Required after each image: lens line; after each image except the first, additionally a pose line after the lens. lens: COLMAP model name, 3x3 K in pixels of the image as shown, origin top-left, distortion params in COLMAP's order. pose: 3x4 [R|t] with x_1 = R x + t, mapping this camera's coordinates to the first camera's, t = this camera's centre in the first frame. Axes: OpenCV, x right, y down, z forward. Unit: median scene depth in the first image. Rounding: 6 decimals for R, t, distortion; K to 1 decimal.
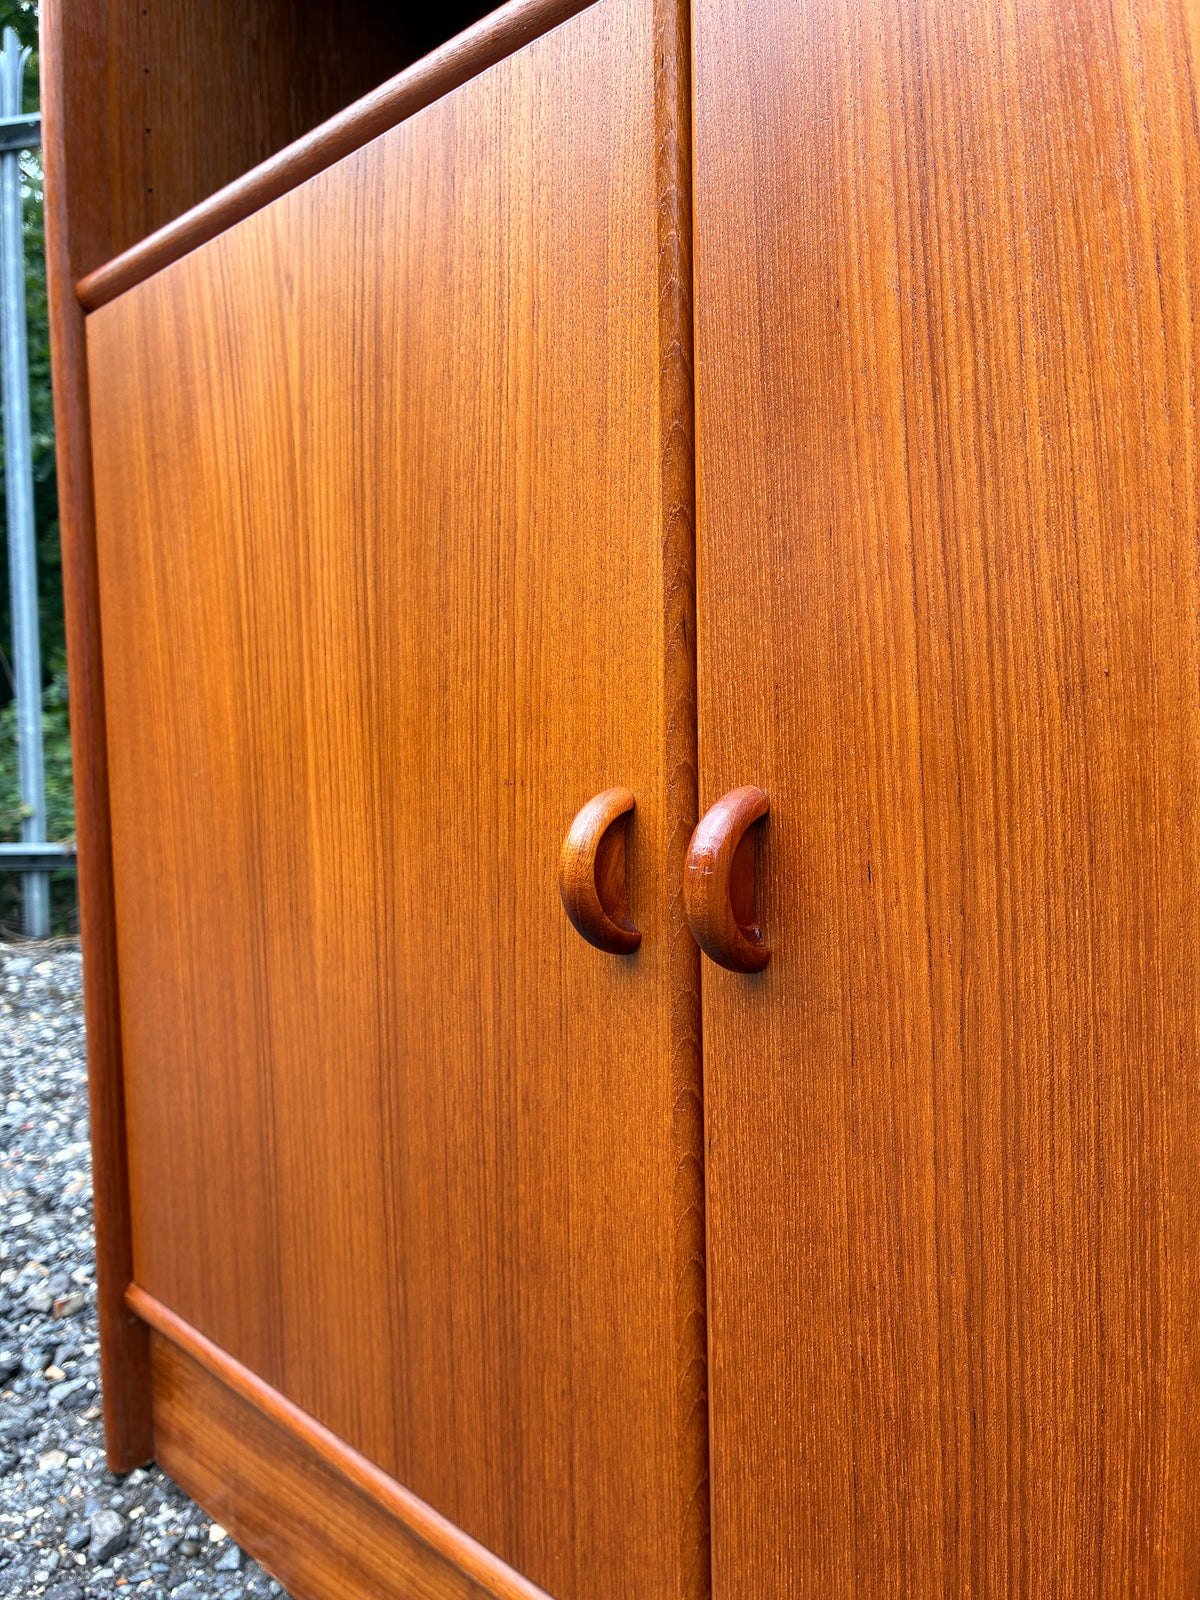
lens RADIAL K [[1219.3, 0, 598.1], [0, 1219.3, 788.9], [0, 0, 1]] dist [0.057437, -0.073084]
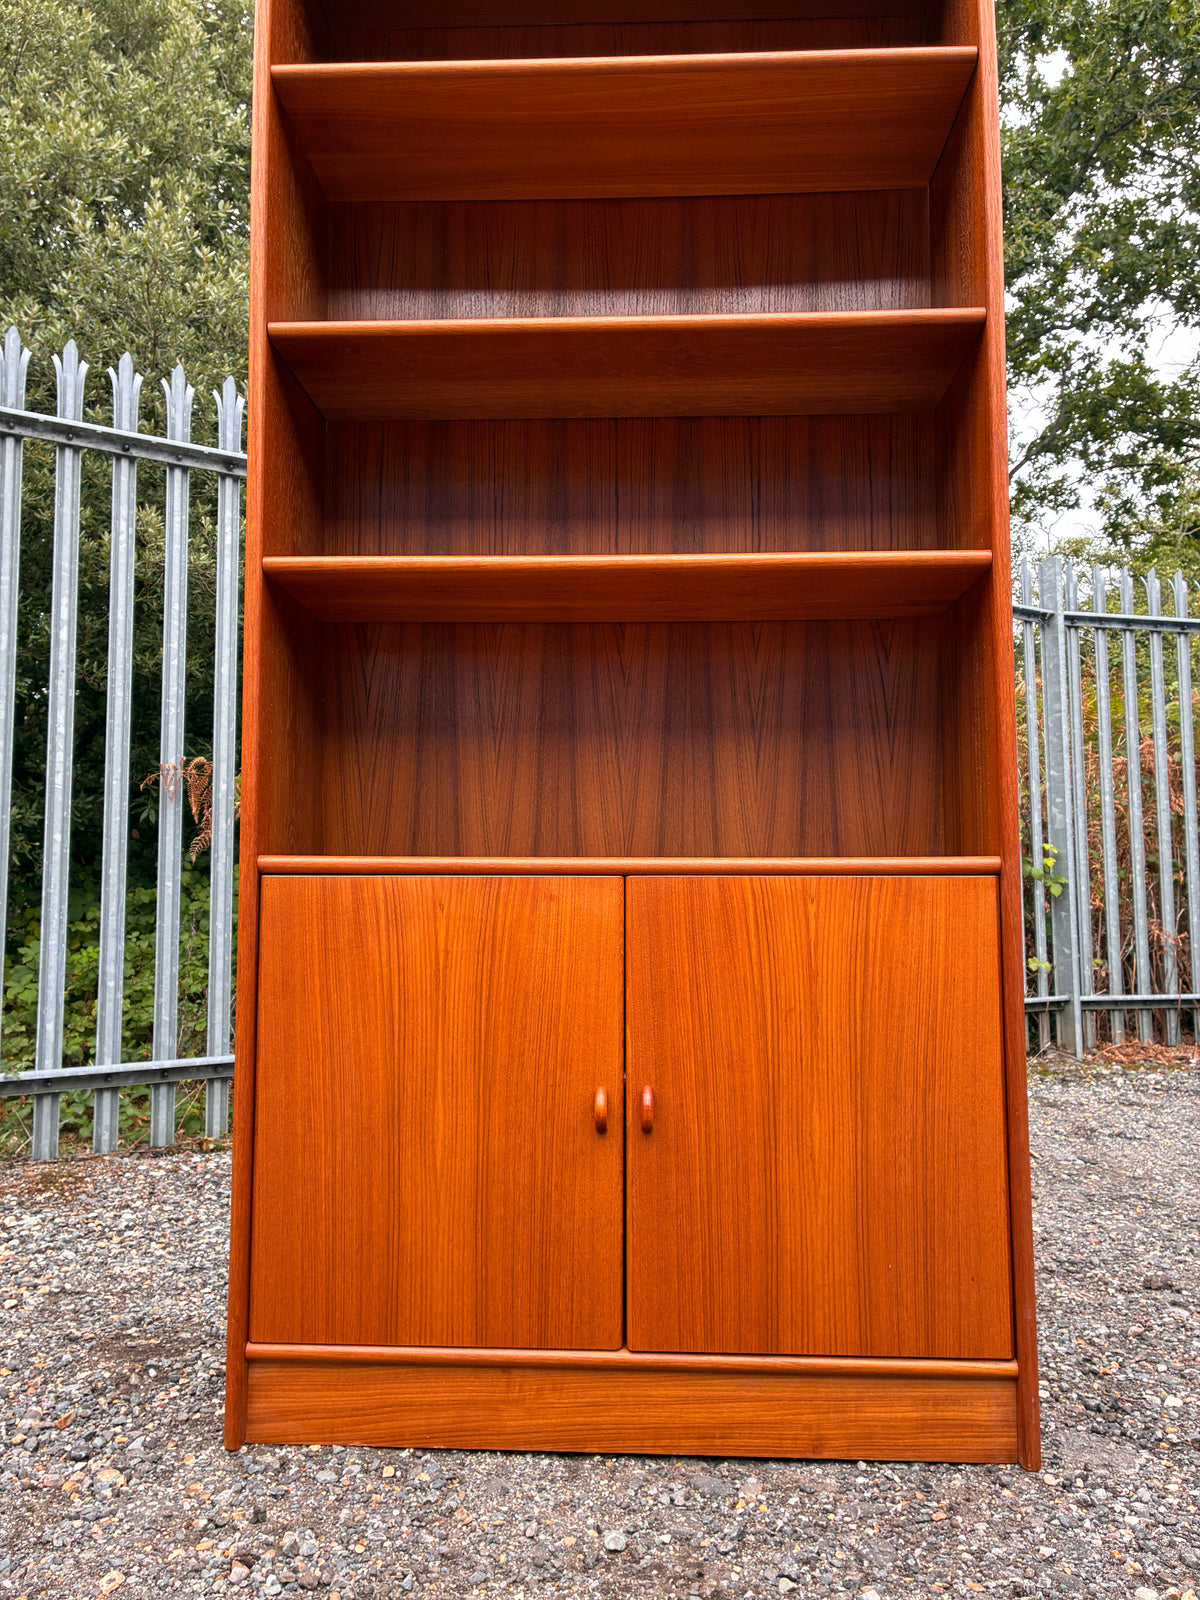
lens RADIAL K [[1219.3, 0, 597.1], [0, 1219.3, 790.8], [0, 0, 1]] dist [0.057437, -0.073084]
pose [[0.729734, 0.084295, 0.678515, -1.892204], [0.021046, 0.989132, -0.145519, -0.255155], [-0.683407, 0.120470, 0.720029, -1.279369]]
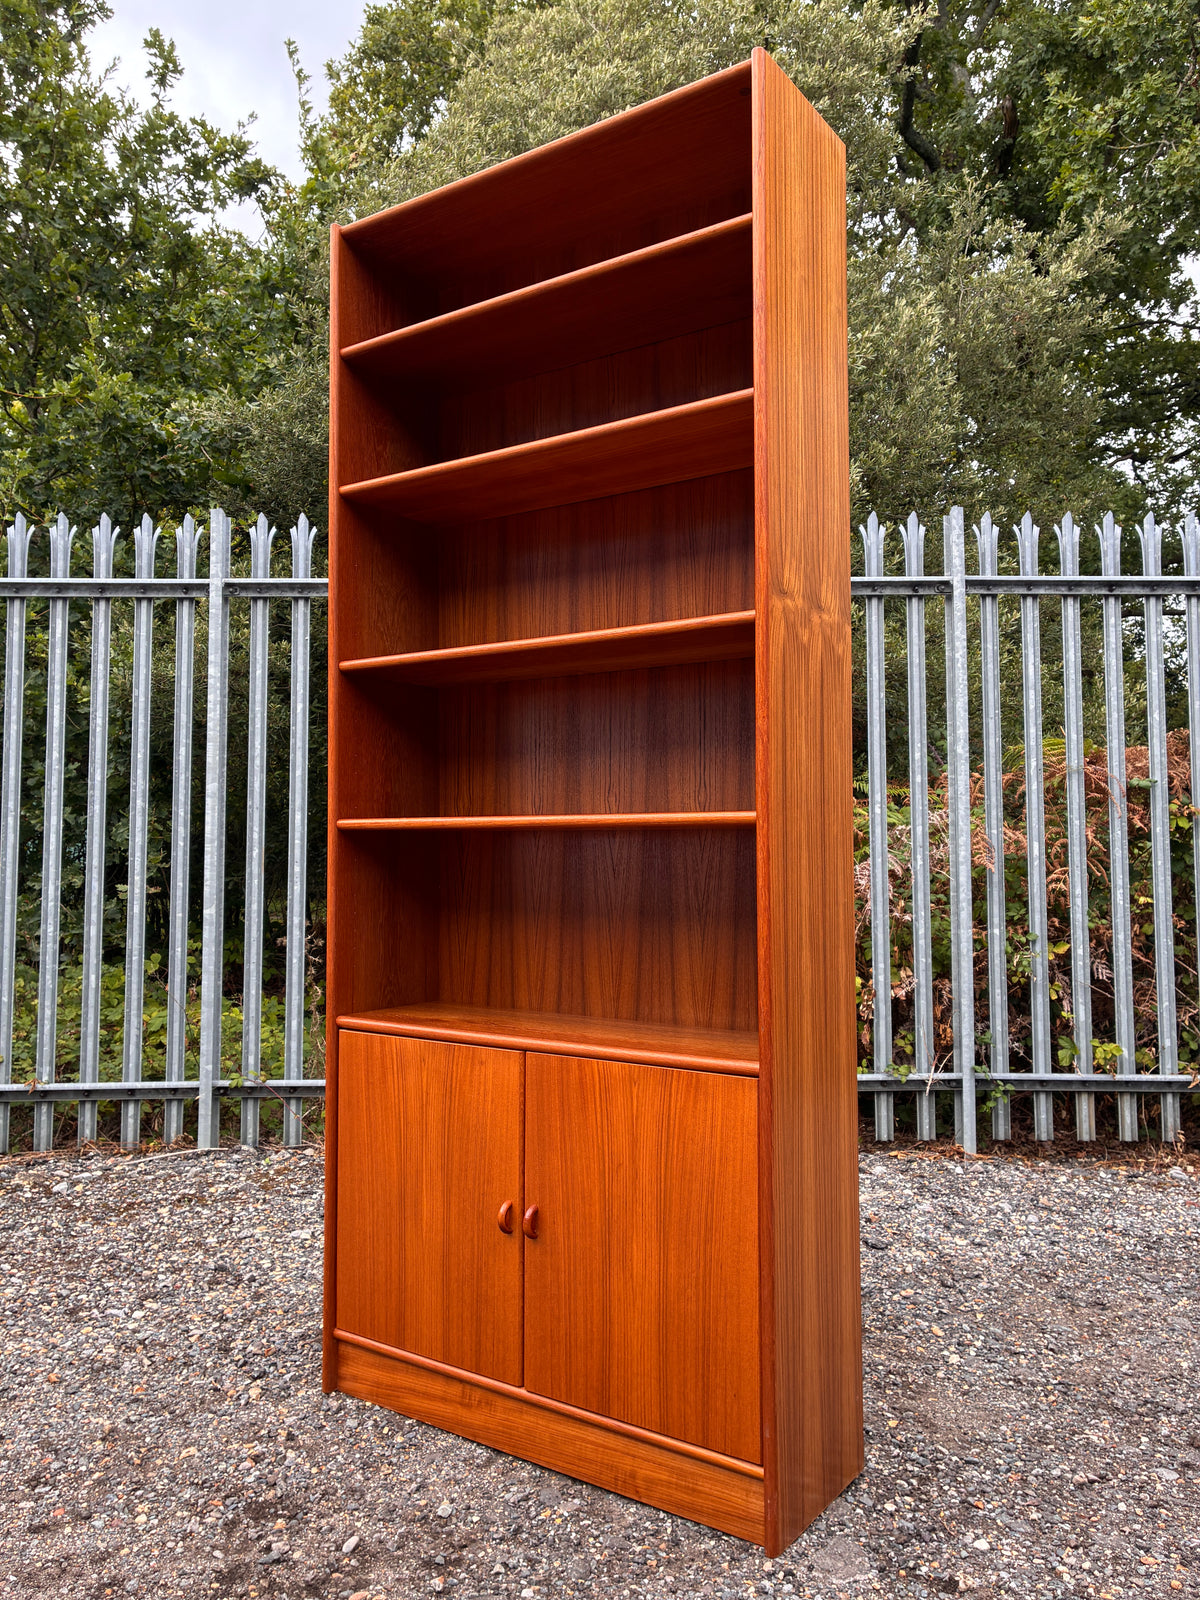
lens RADIAL K [[1219.3, 0, 597.2], [0, 1219.3, 794.7], [0, 0, 1]] dist [0.057437, -0.073084]
pose [[0.981733, 0.034430, 0.187123, -0.479961], [-0.013602, 0.993675, -0.111466, -0.841062], [-0.189778, 0.106885, 0.975992, -3.200339]]
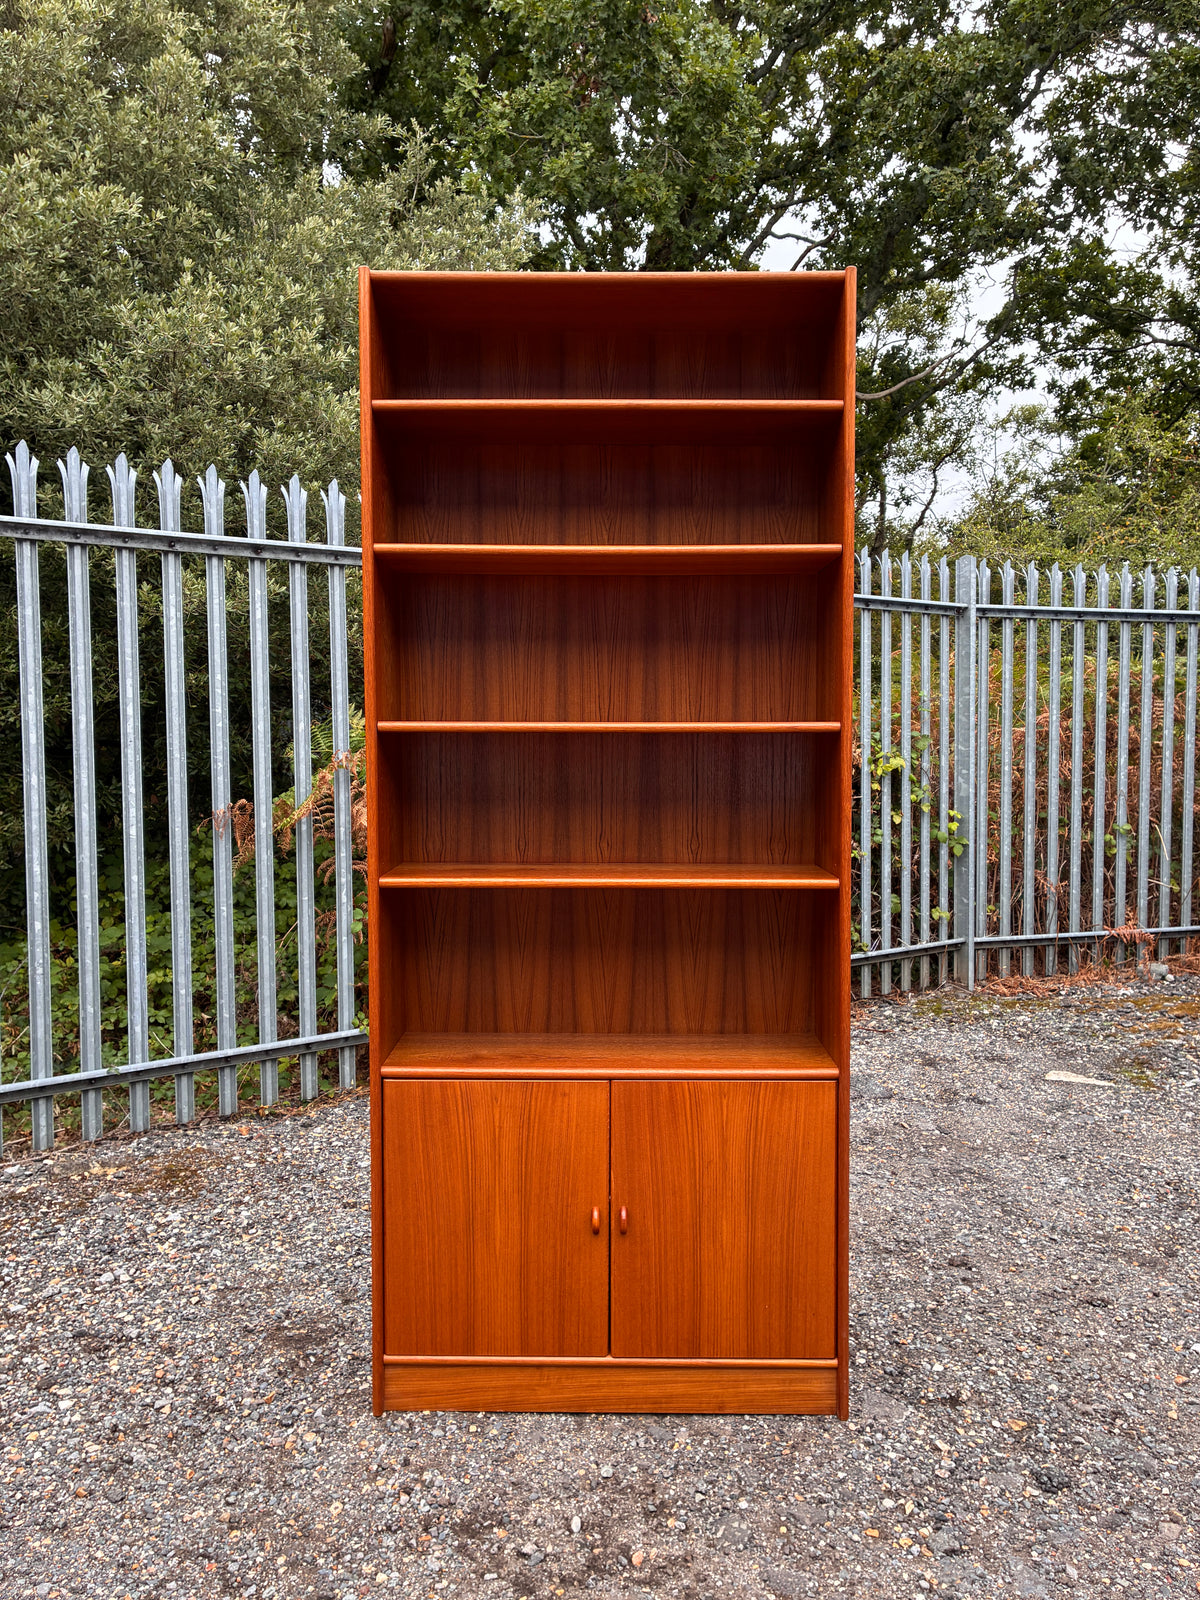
lens RADIAL K [[1219.3, 0, 602.0], [0, 1219.3, 795.5], [0, 0, 1]] dist [0.057437, -0.073084]
pose [[0.701108, -0.010934, 0.712971, -3.160475], [0.024304, 0.999668, -0.008568, -1.468219], [-0.712641, 0.023335, 0.701141, -2.454537]]
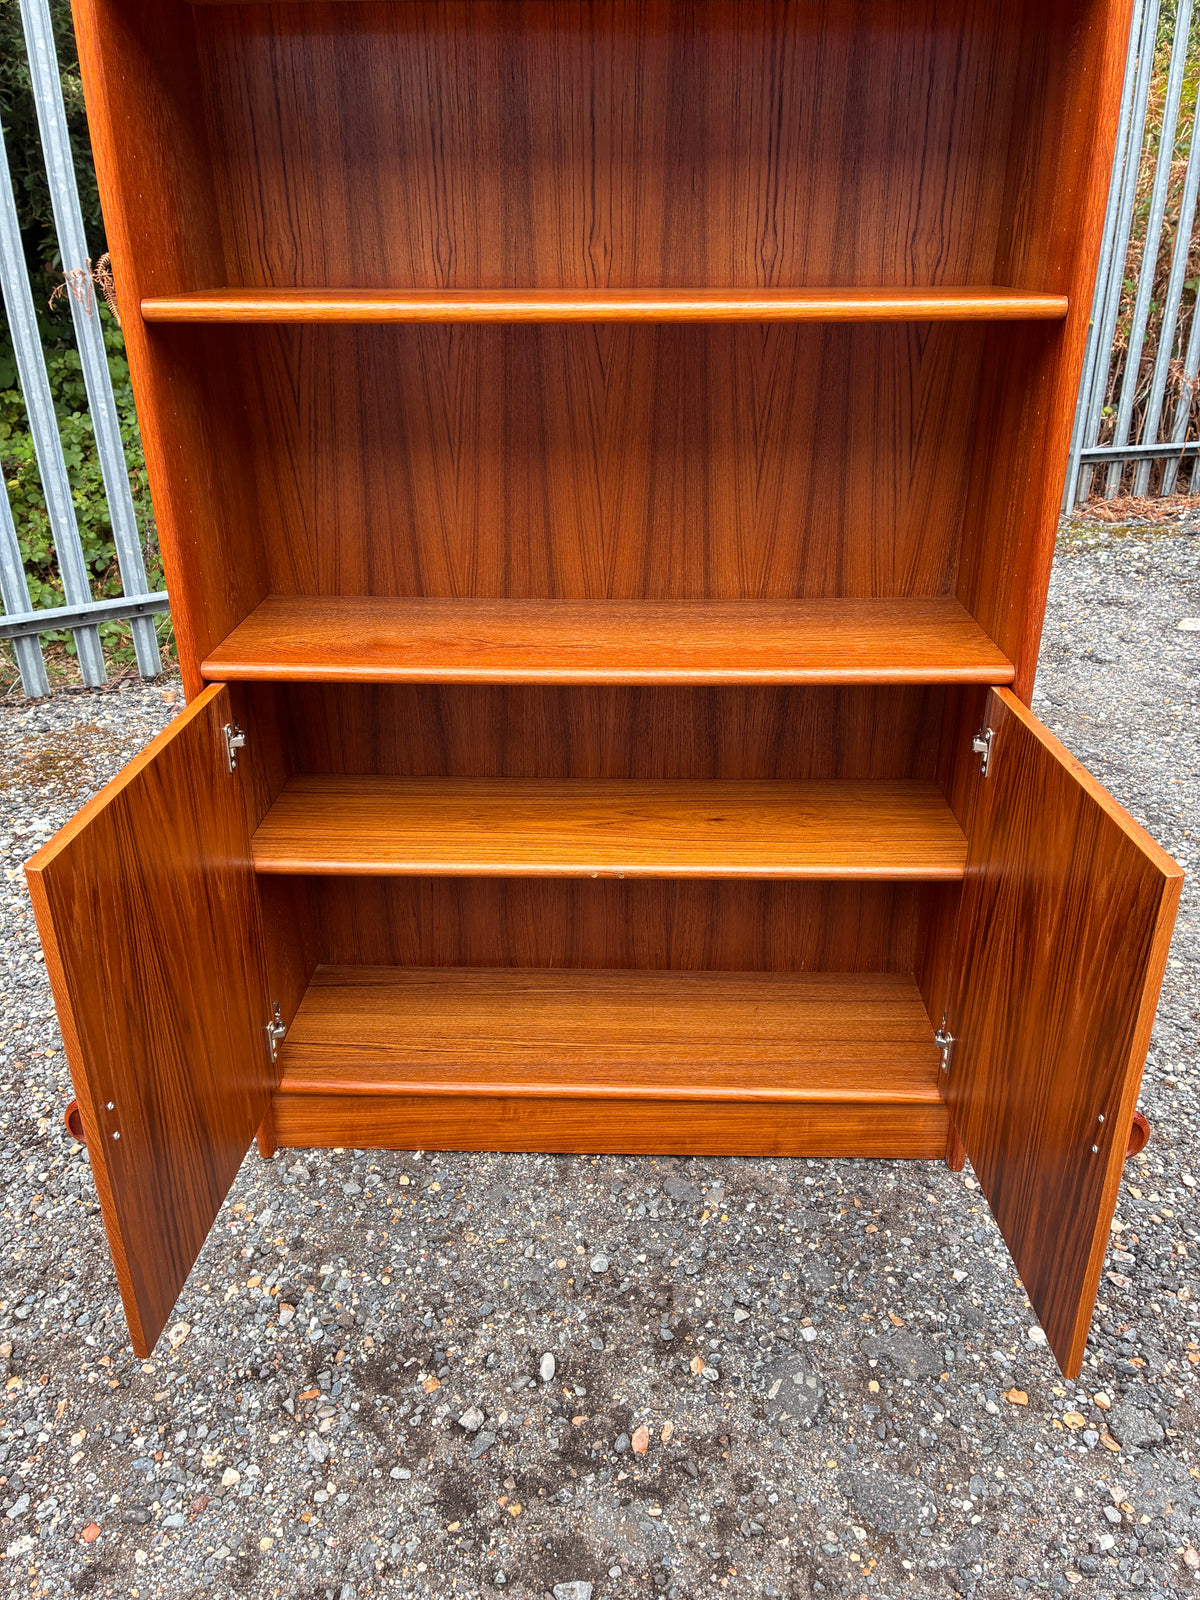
lens RADIAL K [[1219.3, 0, 602.8], [0, 1219.3, 796.7], [0, 0, 1]] dist [0.057437, -0.073084]
pose [[0.716699, -0.274978, 0.640882, -1.651059], [0.029962, 0.930275, 0.365639, -1.181417], [-0.696738, -0.242851, 0.674966, -1.077277]]
